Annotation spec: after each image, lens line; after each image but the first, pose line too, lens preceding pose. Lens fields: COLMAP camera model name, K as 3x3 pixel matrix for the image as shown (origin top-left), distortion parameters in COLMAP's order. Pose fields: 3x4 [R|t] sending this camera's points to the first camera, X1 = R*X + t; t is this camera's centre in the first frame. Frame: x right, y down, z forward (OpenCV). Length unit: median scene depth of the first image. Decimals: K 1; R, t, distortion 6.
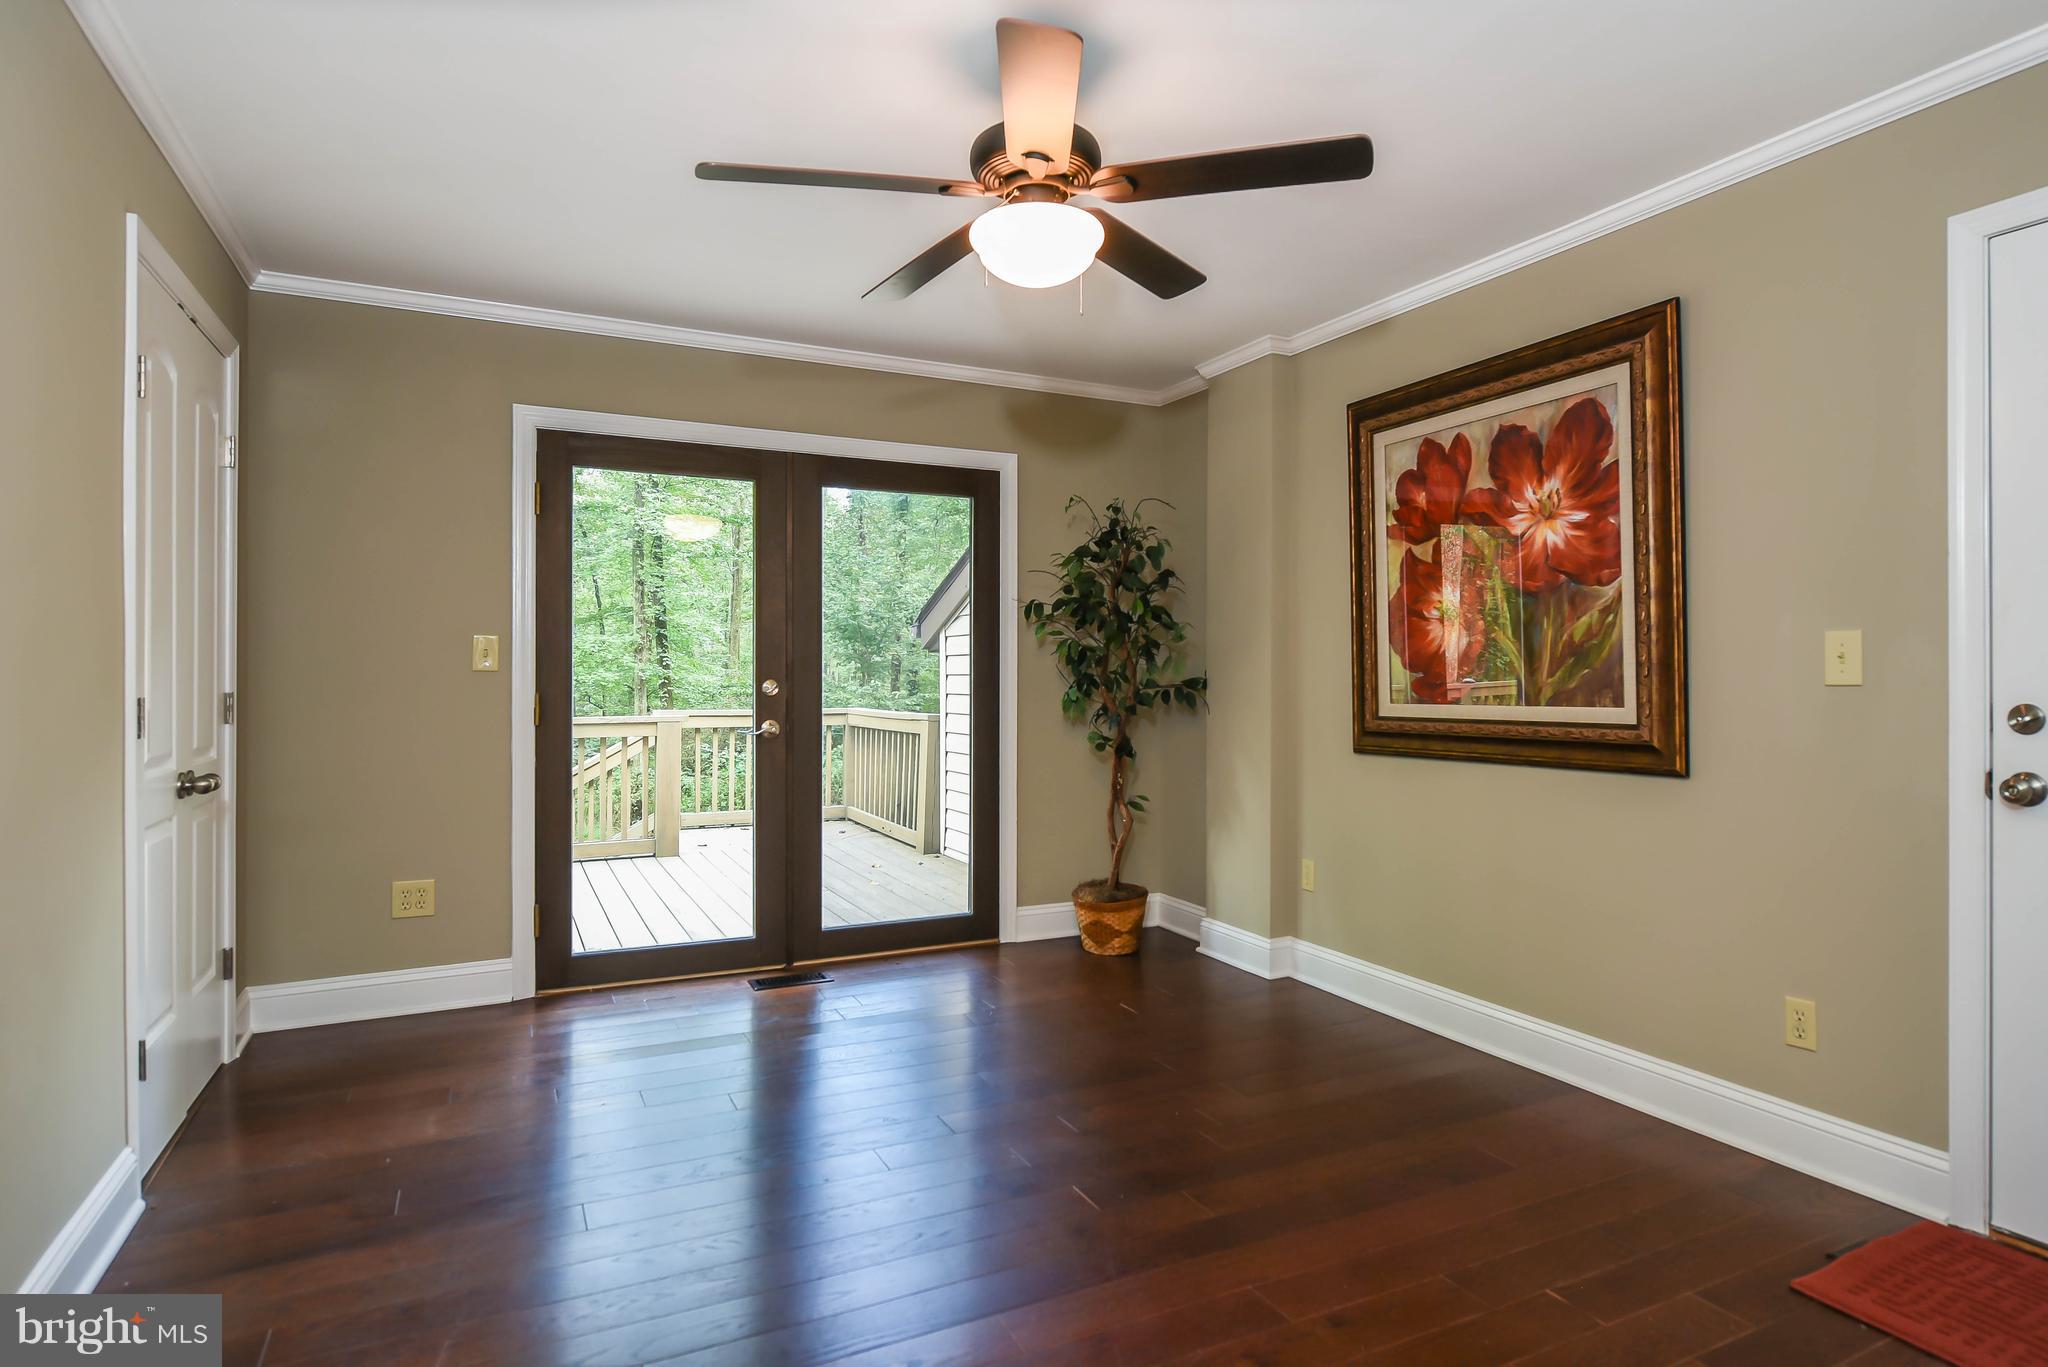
lens RADIAL K [[1120.5, 0, 1022.1], [0, 1120.5, 672.5], [0, 0, 1]] dist [0.007664, 0.000493]
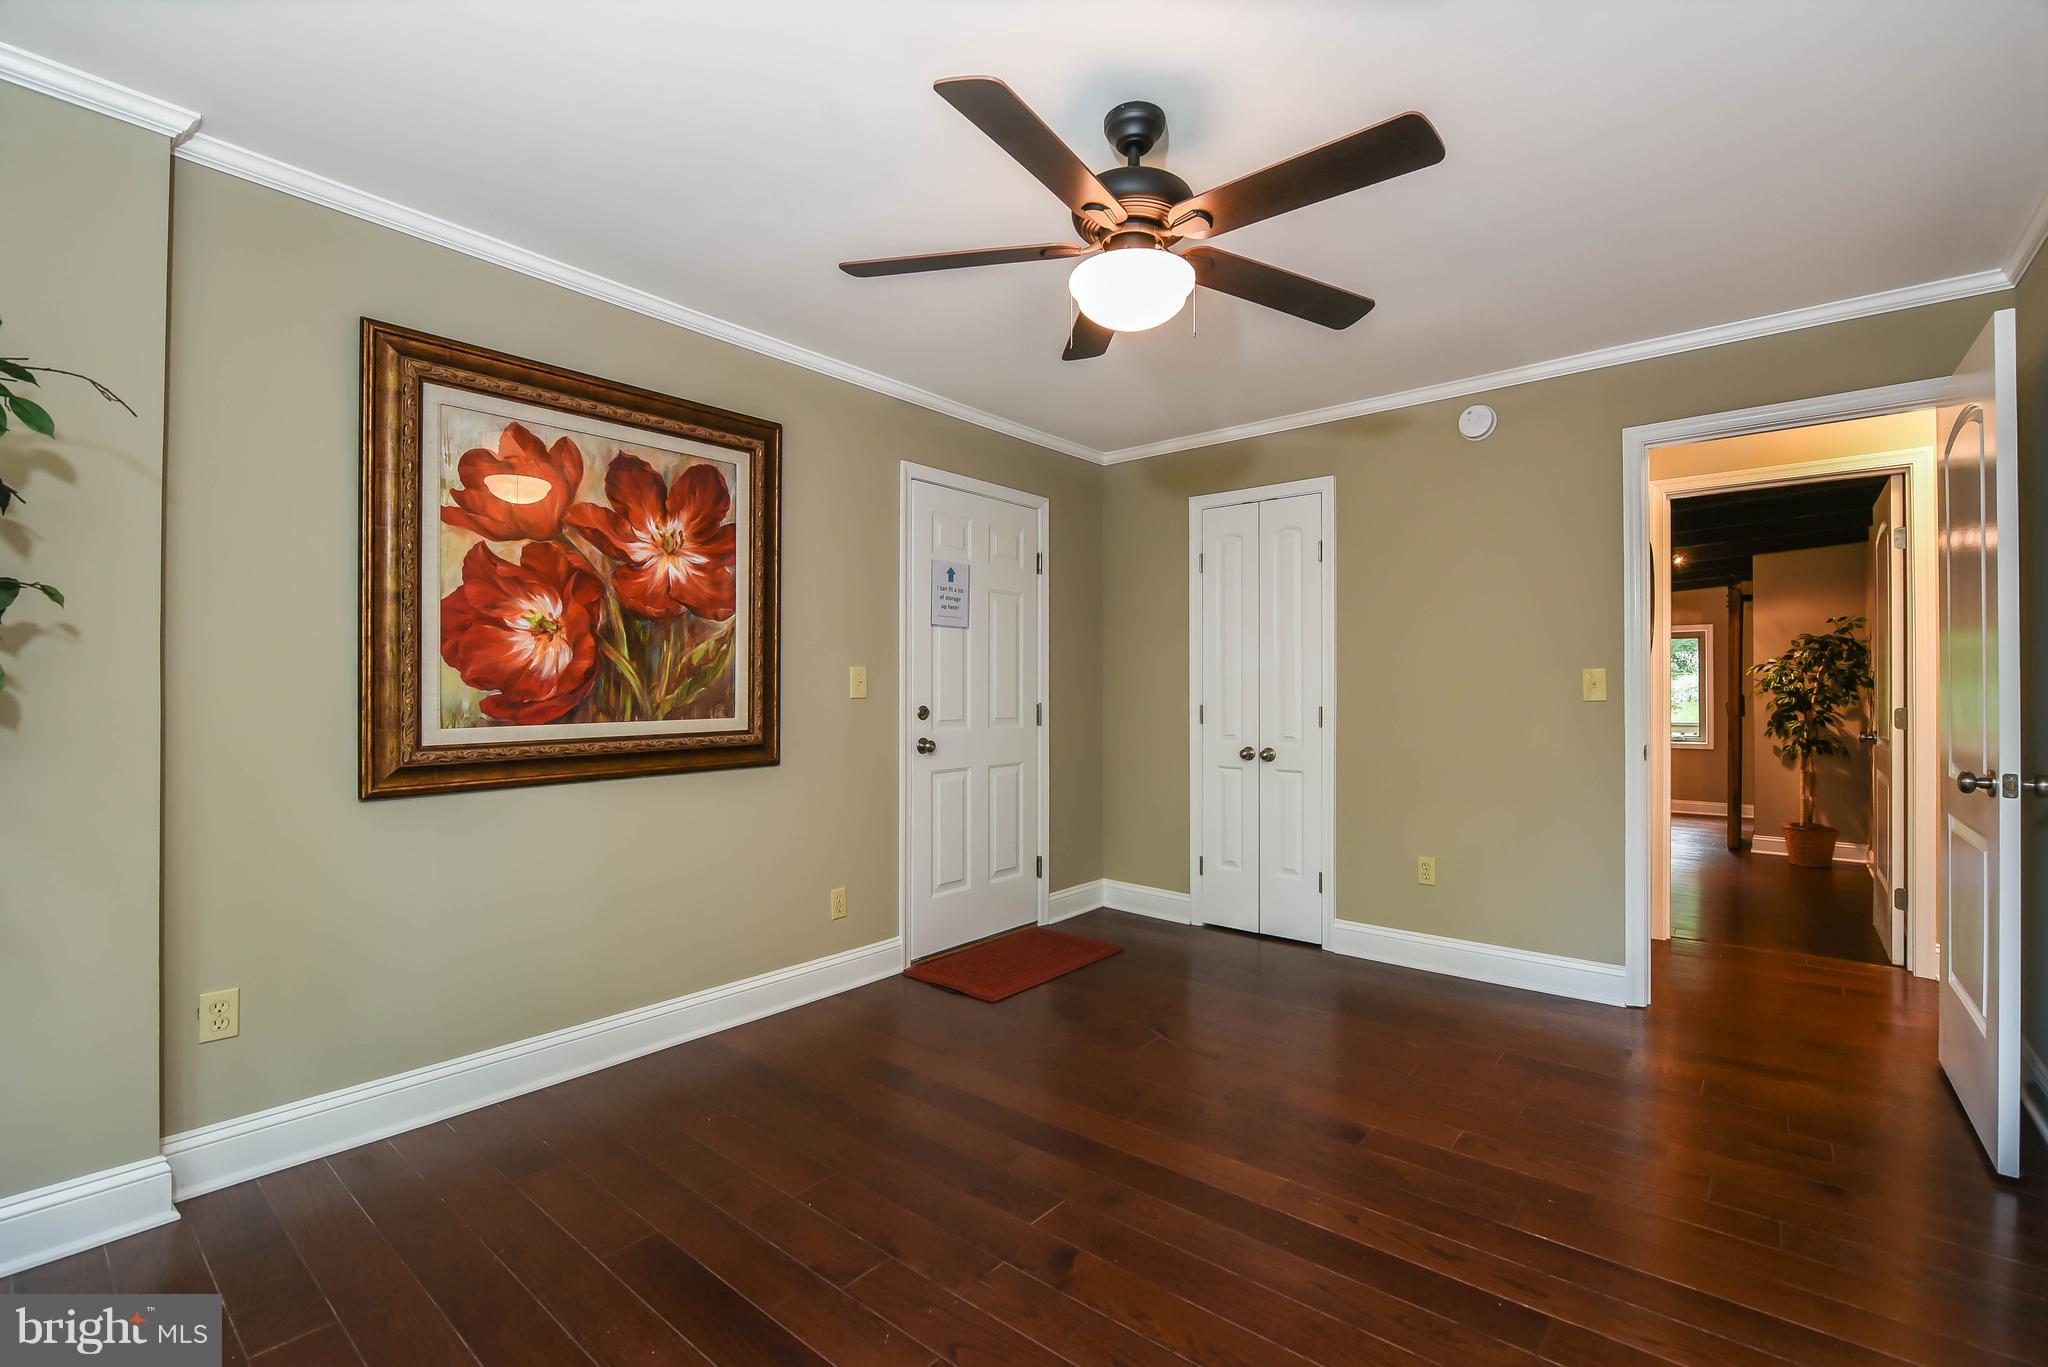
lens RADIAL K [[881.2, 0, 1021.3], [0, 881.2, 689.1], [0, 0, 1]] dist [-0.005460, -0.000464]
pose [[-0.399348, 0.003923, 0.916791, -0.483727], [0.000449, 0.999992, -0.004083, 0.002646], [-0.916799, -0.001219, -0.399346, 1.026782]]
